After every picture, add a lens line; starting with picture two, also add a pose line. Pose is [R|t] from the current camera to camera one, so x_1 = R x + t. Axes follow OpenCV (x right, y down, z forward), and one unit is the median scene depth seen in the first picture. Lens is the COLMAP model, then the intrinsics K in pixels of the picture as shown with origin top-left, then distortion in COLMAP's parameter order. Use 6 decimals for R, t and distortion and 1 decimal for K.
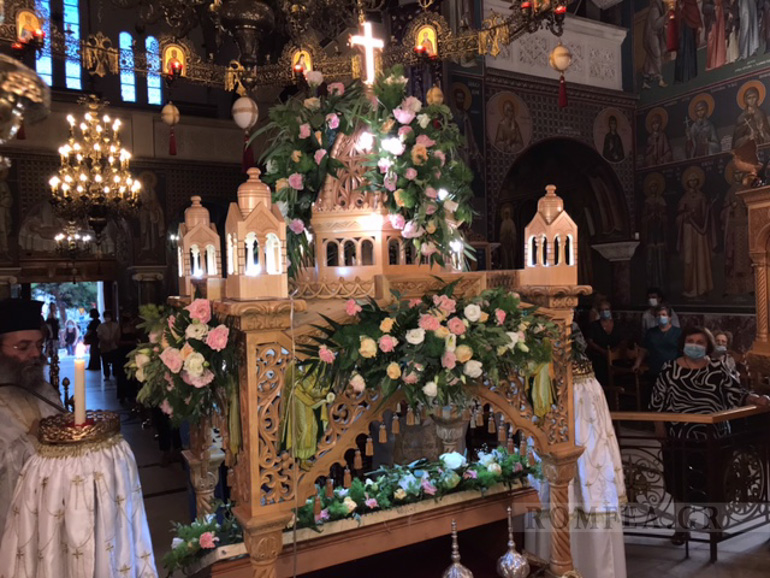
lens RADIAL K [[630.9, 0, 384.5], [0, 630.9, 289.2], [0, 0, 1]] dist [-0.003811, 0.007794]
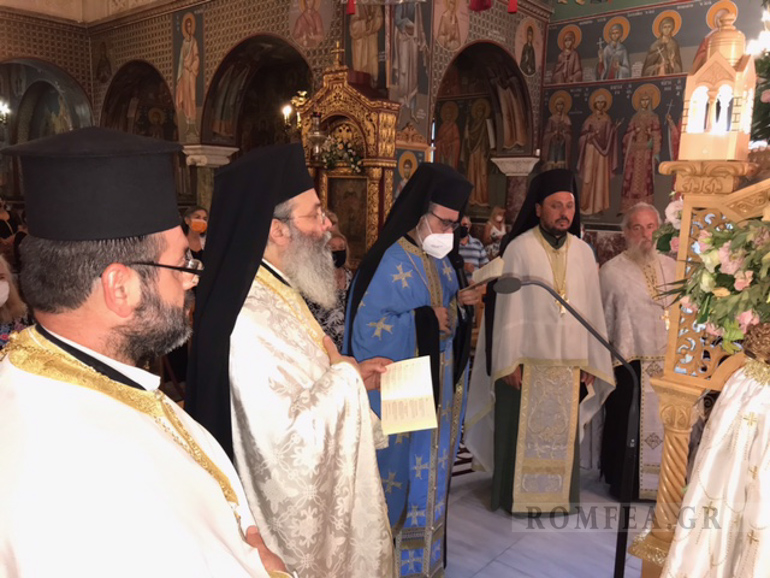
lens RADIAL K [[630.9, 0, 385.3], [0, 630.9, 289.7], [0, 0, 1]] dist [-0.003811, 0.007794]
pose [[0.942829, 0.014107, 0.332979, -0.188327], [-0.061077, 0.989497, 0.131018, 0.019000], [-0.327633, -0.143865, 0.933788, 0.098882]]
